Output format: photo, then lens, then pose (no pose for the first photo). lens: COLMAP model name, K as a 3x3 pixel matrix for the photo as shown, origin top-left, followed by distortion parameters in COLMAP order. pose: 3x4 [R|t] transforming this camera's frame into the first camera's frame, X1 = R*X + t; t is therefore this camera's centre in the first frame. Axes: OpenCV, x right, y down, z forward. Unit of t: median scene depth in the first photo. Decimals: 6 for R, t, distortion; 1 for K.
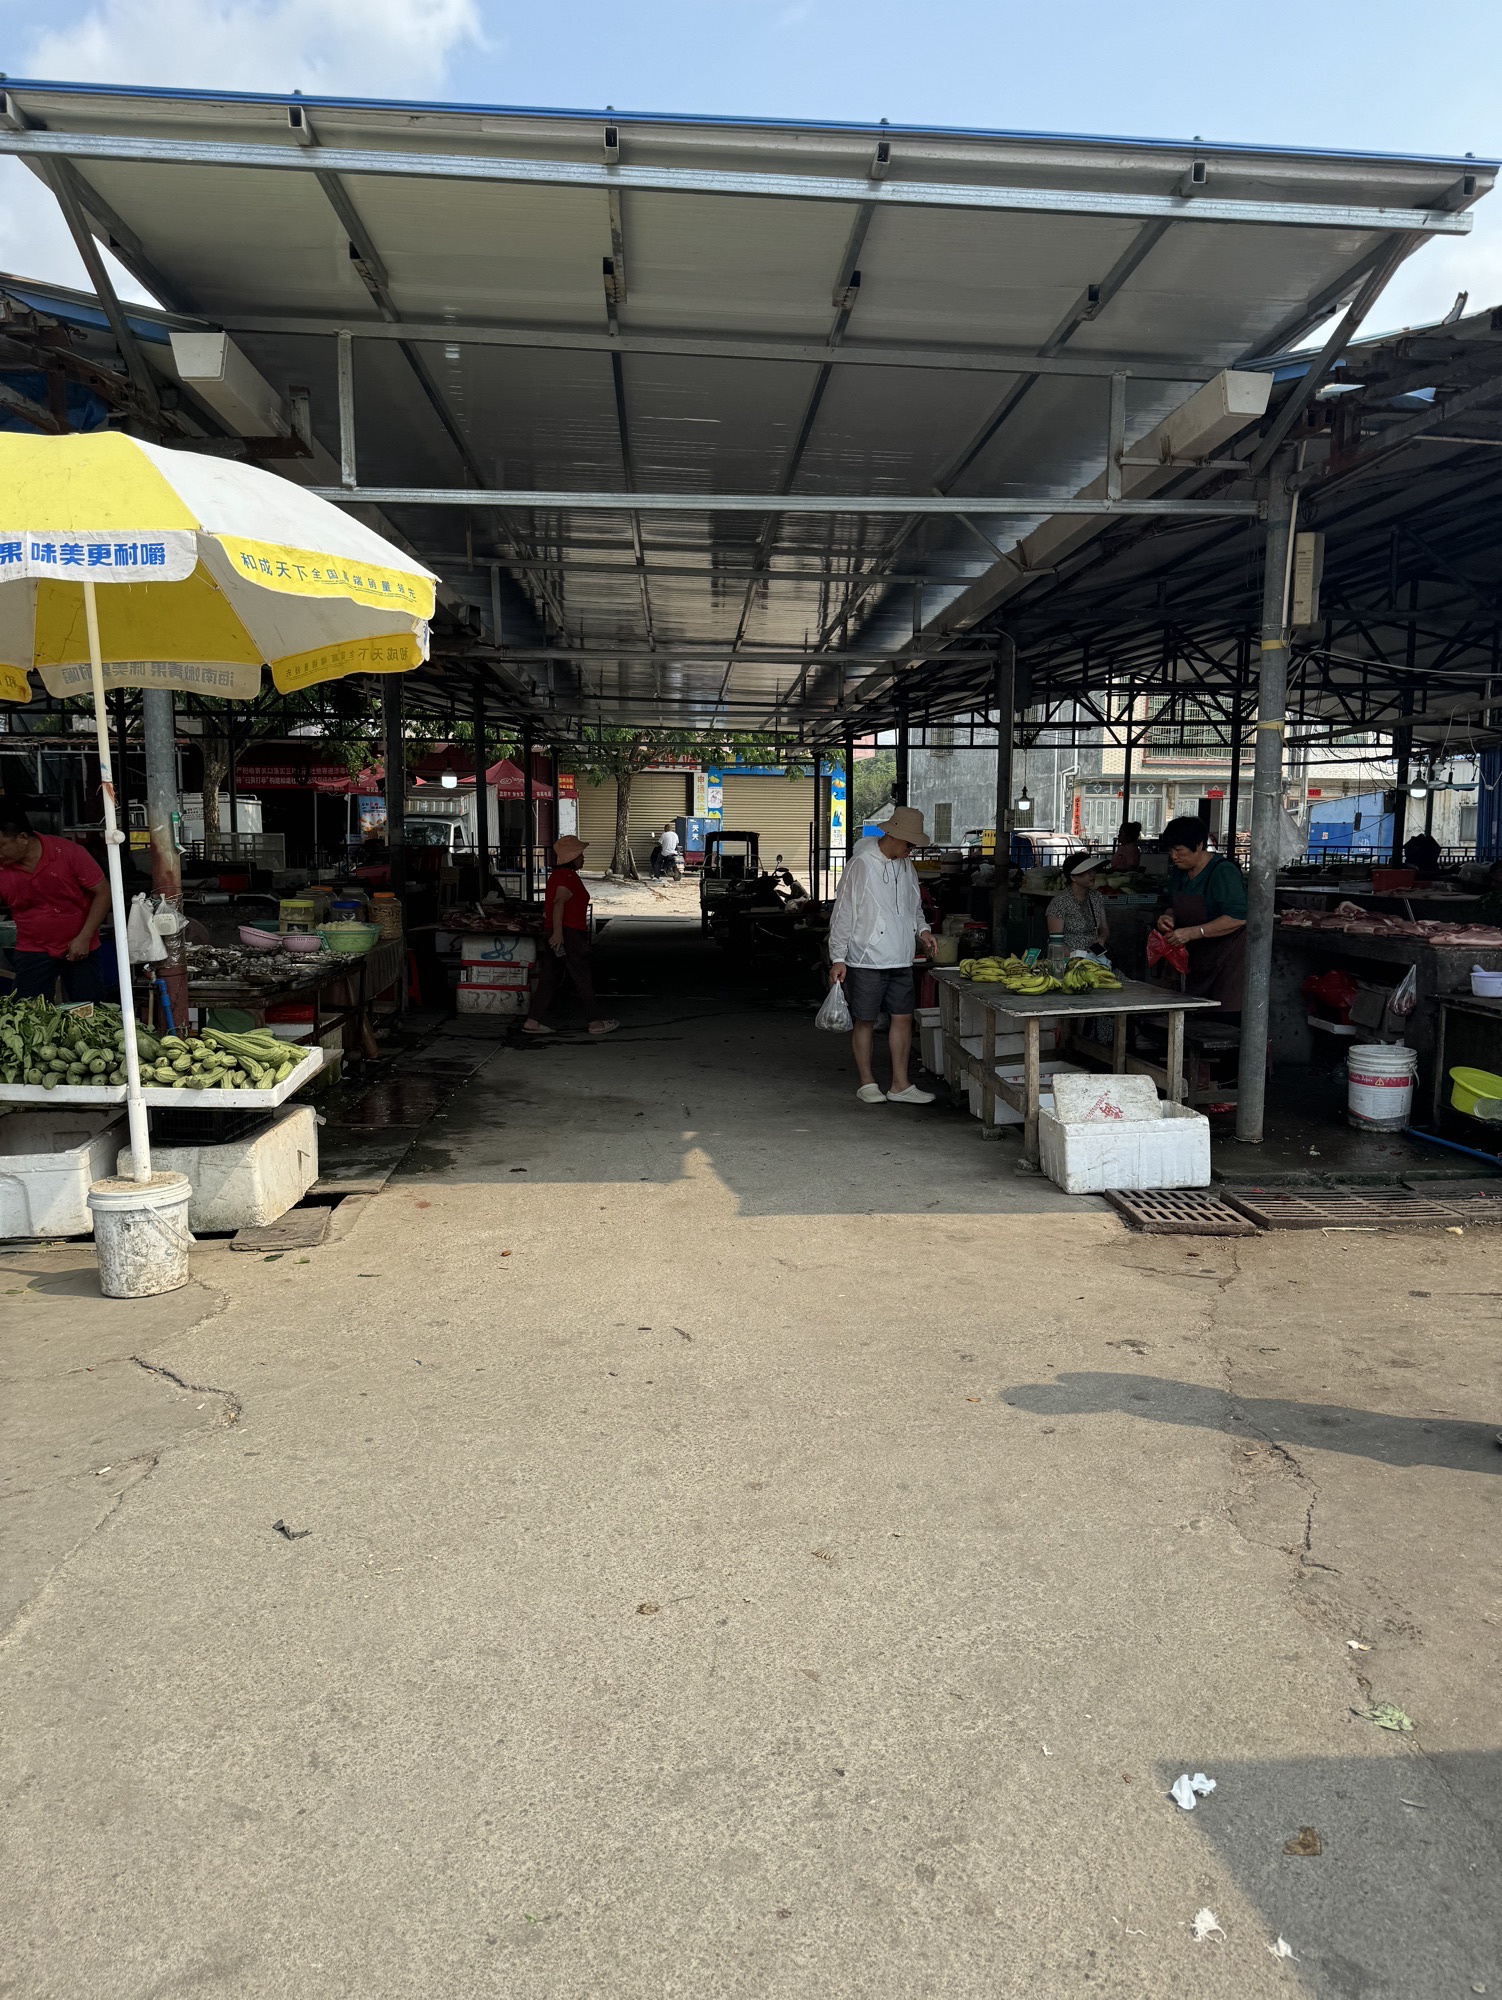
lens RADIAL K [[1438.5, 0, 753.2], [0, 1438.5, 989.5], [0, 0, 1]] dist [0.007235, -0.044764]
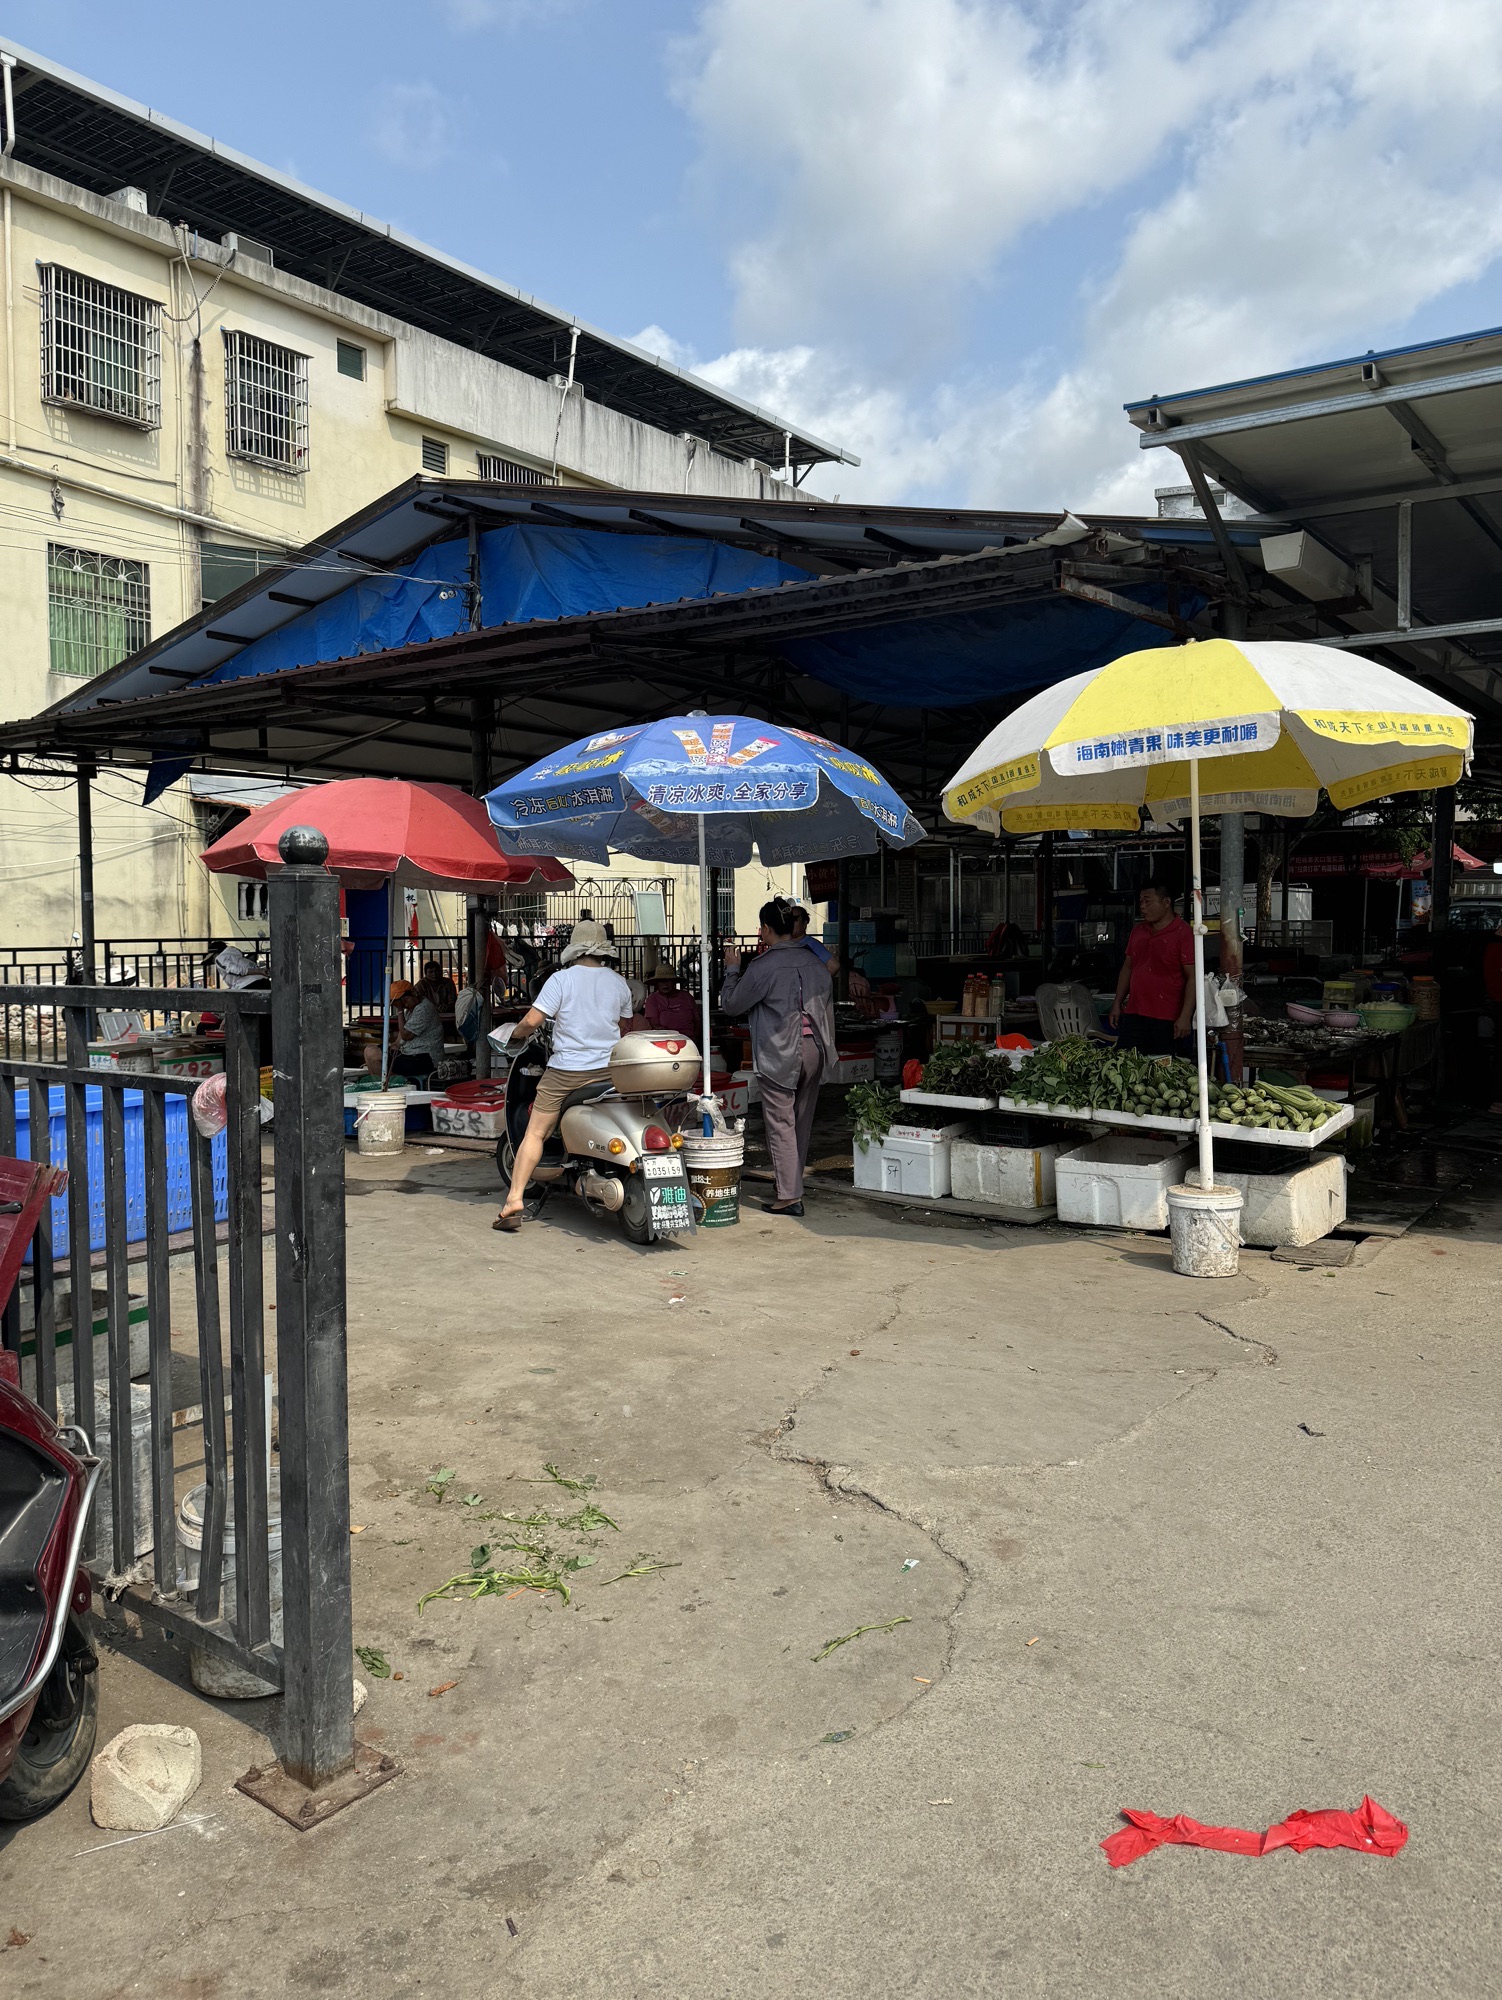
lens RADIAL K [[1438.5, 0, 753.2], [0, 1438.5, 989.5], [0, 0, 1]] dist [0.007235, -0.044764]
pose [[0.769044, 0.030936, -0.638447, 0.076835], [-0.067488, 0.997175, -0.032974, 0.019048], [0.635624, 0.068446, 0.768959, -0.246255]]
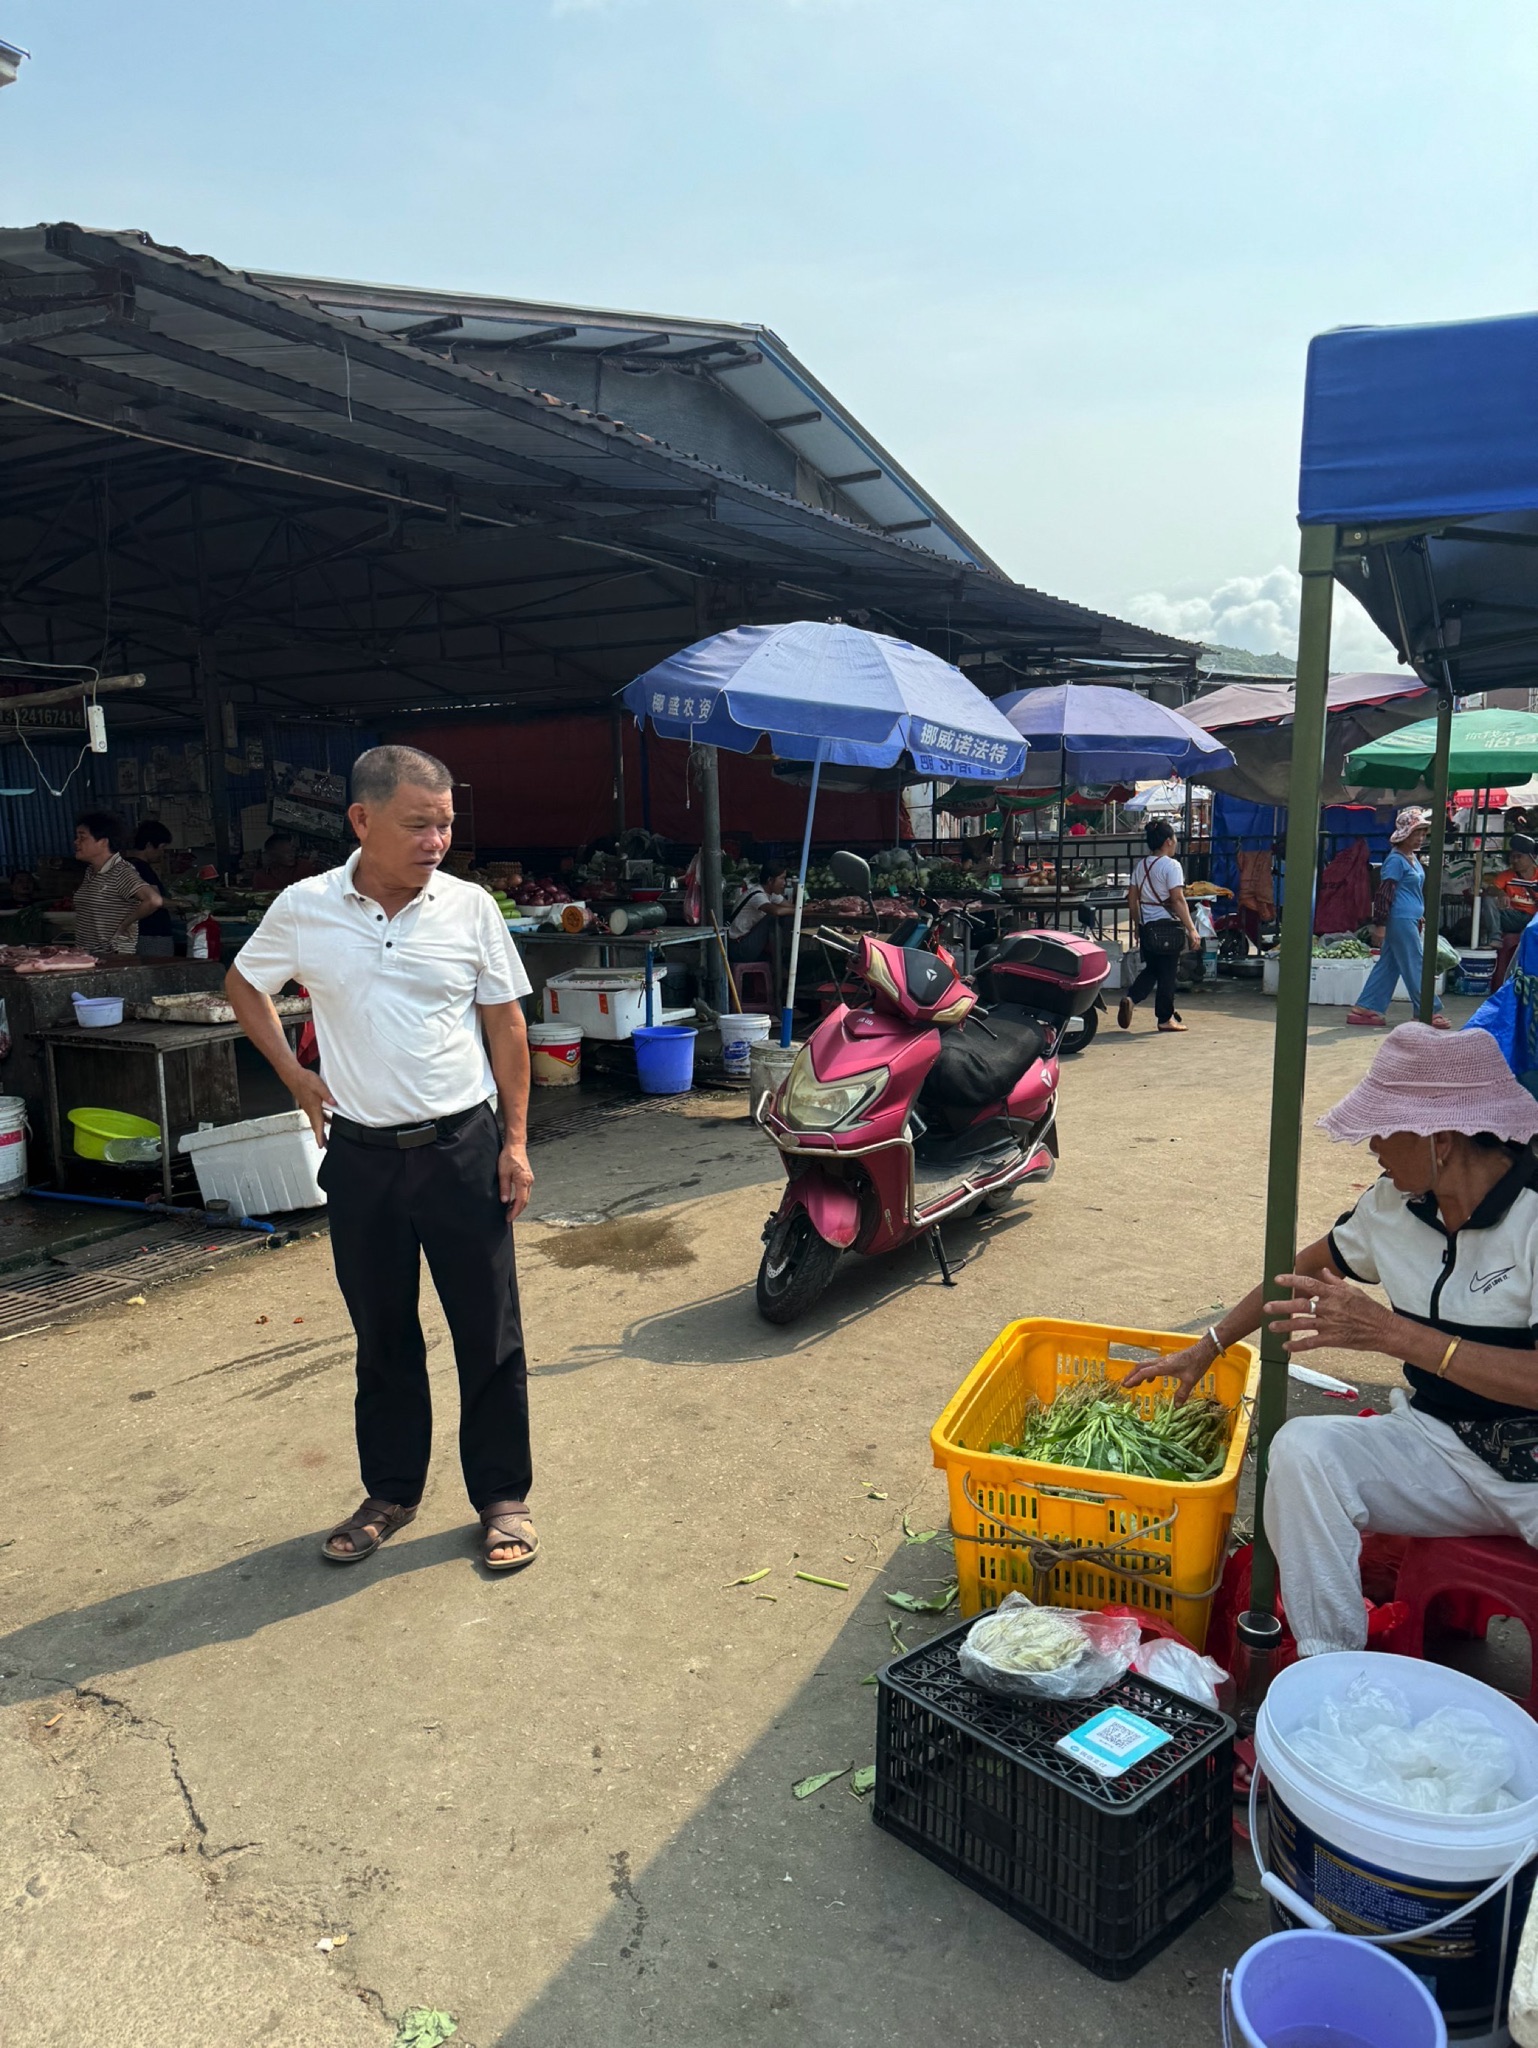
lens RADIAL K [[1415.0, 0, 769.0], [0, 1415.0, 1024.0], [0, 0, 1]] dist [0.002724, -0.020064]
pose [[0.531581, -0.117743, 0.838784, -0.006899], [0.101774, 0.991995, 0.074750, -0.021953], [-0.840871, 0.045631, 0.539308, 0.185850]]
